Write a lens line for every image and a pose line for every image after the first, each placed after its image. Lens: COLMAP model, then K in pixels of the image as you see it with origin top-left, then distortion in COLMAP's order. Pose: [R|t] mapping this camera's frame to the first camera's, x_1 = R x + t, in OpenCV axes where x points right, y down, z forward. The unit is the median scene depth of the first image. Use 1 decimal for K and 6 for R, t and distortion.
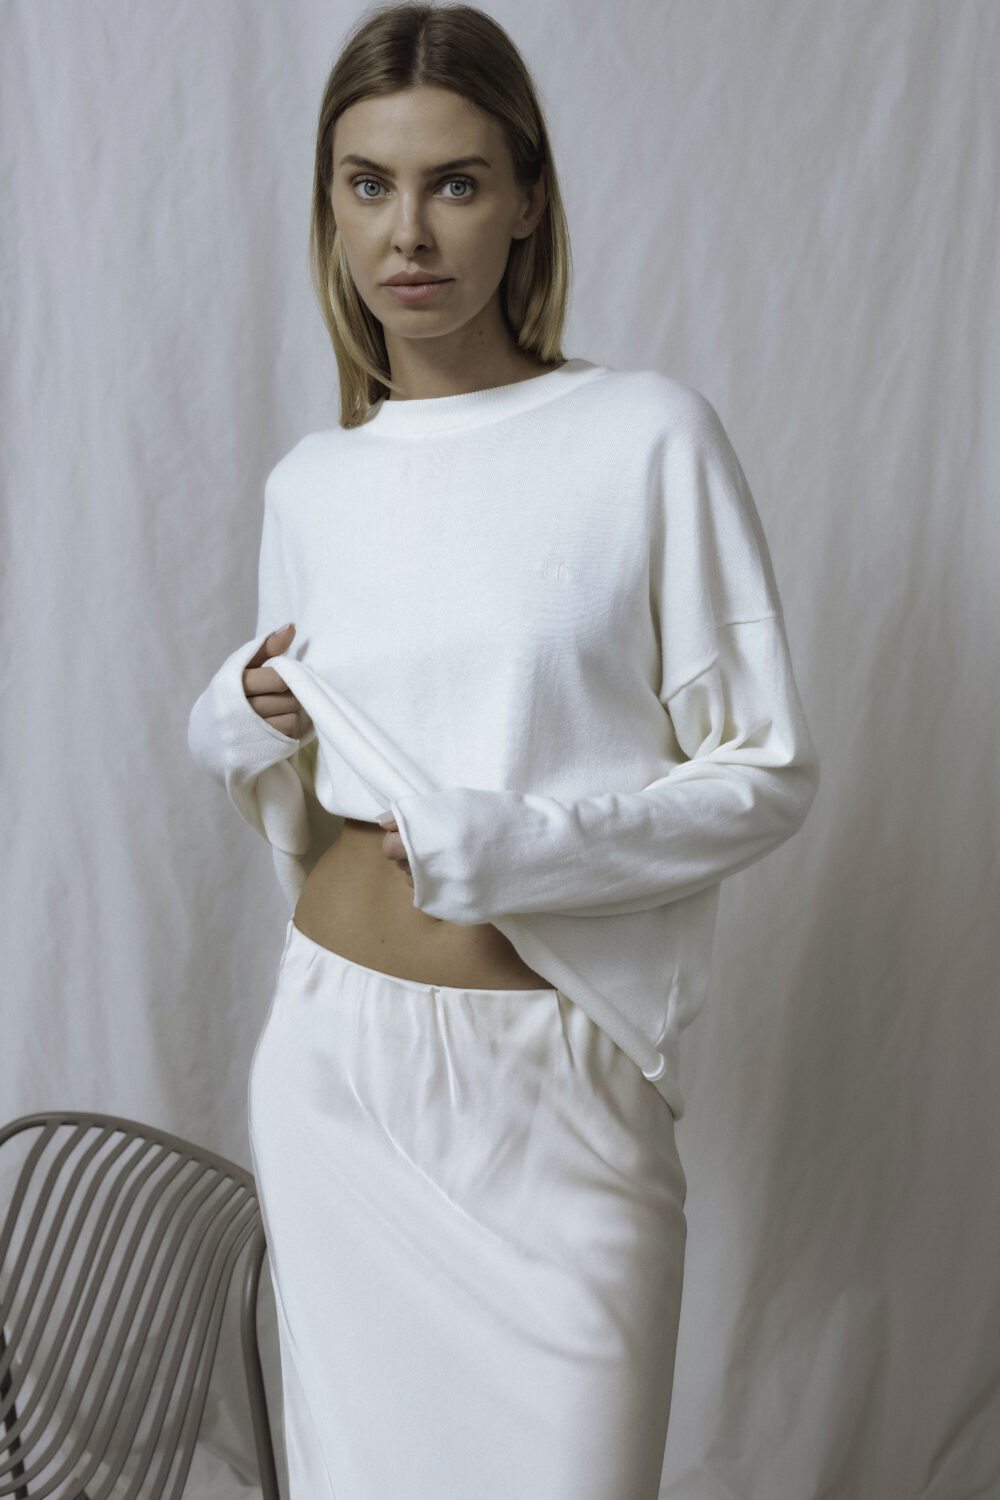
lens RADIAL K [[2631.3, 0, 573.8], [0, 2631.3, 749.2], [0, 0, 1]] dist [0.182992, 0.015810]
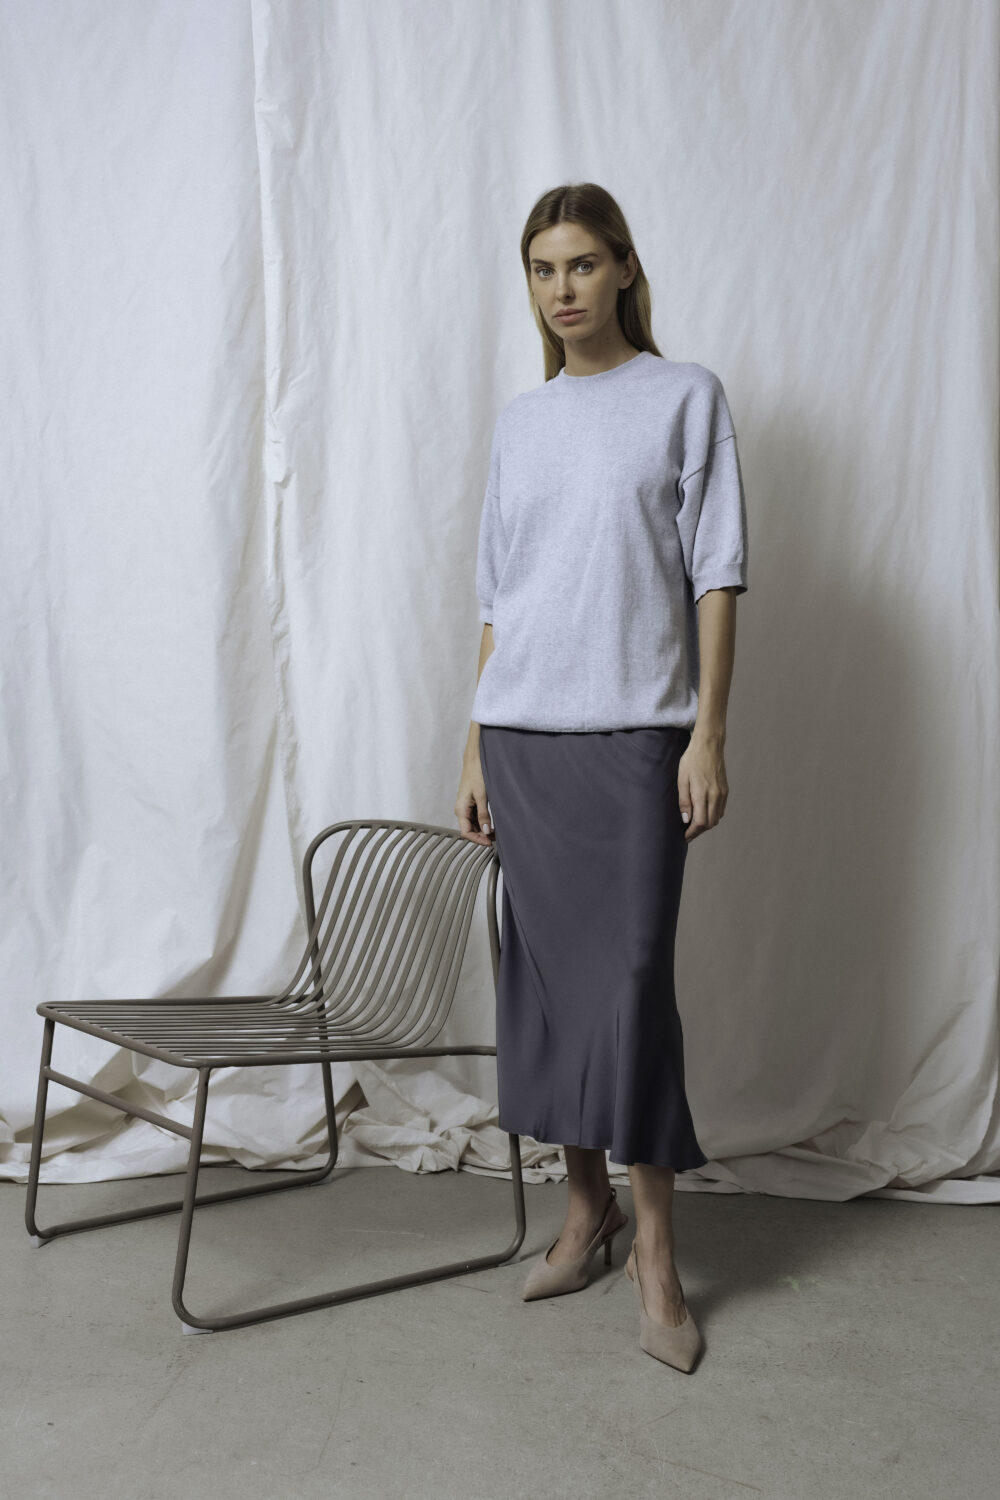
lens RADIAL K [[2221.5, 0, 584.8], [0, 2221.5, 742.2], [0, 0, 1]] dist [0.012360, -0.011373]
pose [[0.998872, 0.006366, -0.047049, 0.005930], [-0.007678, 0.999585, -0.027757, 0.127779], [0.046853, 0.028087, 0.998507, -0.343549]]
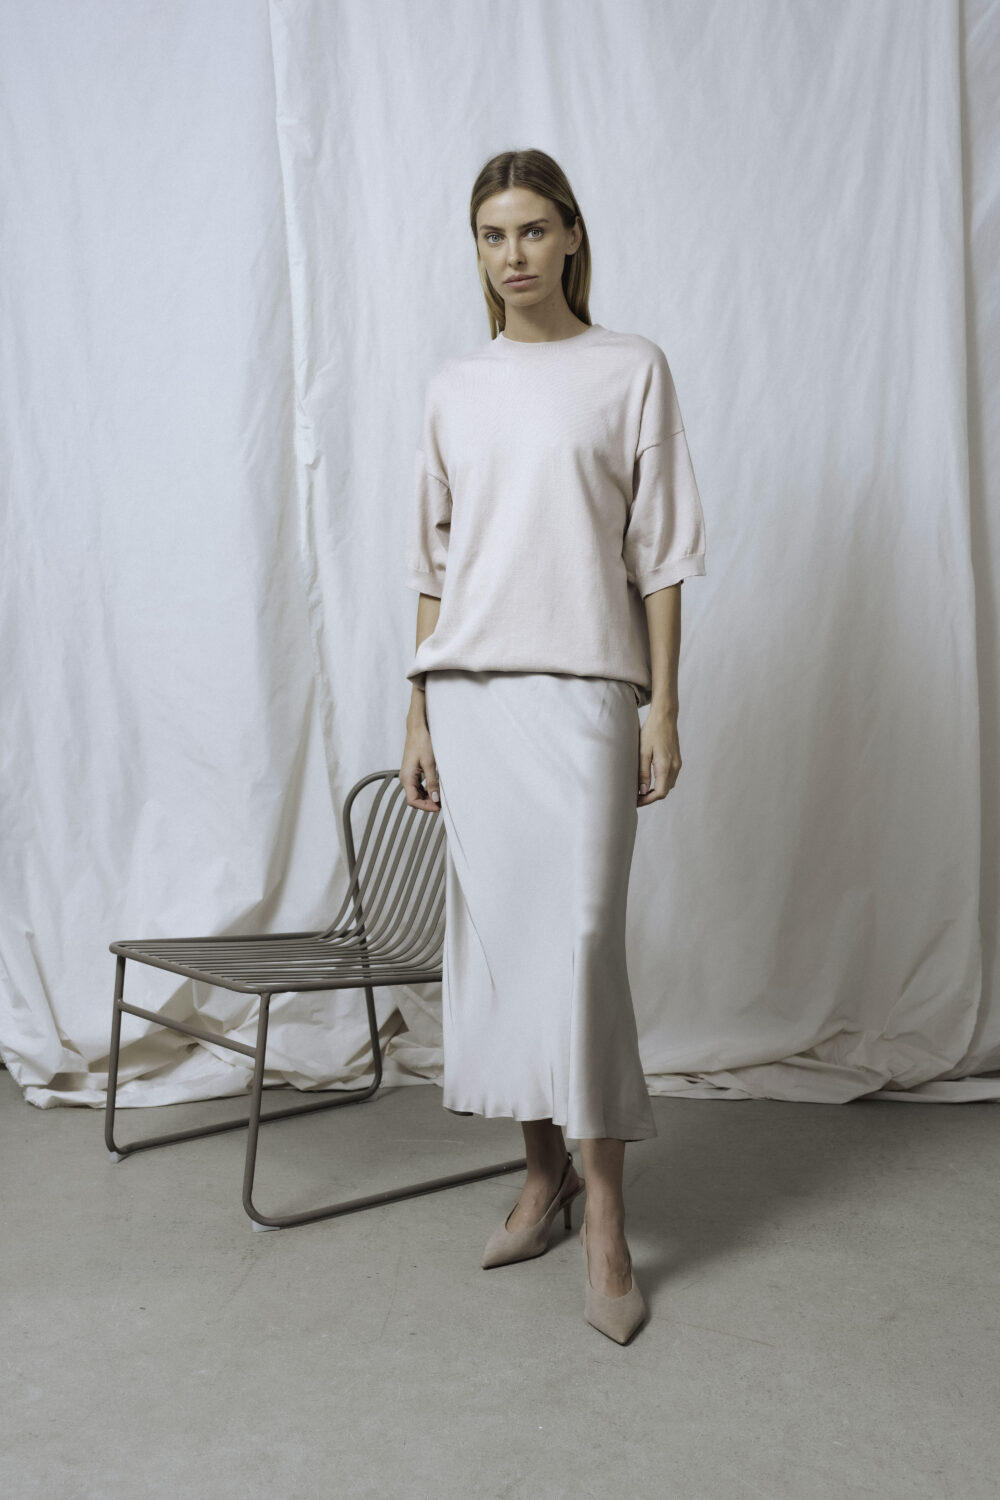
lens RADIAL K [[2138.9, 0, 563.4], [0, 2138.9, 753.2], [0, 0, 1]] dist [0.011442, -0.019316]
pose [[0.997955, -0.022102, -0.059977, 0.005626], [0.021932, 0.999753, -0.003496, 0.134982], [0.060039, 0.002173, 0.998194, -0.421834]]
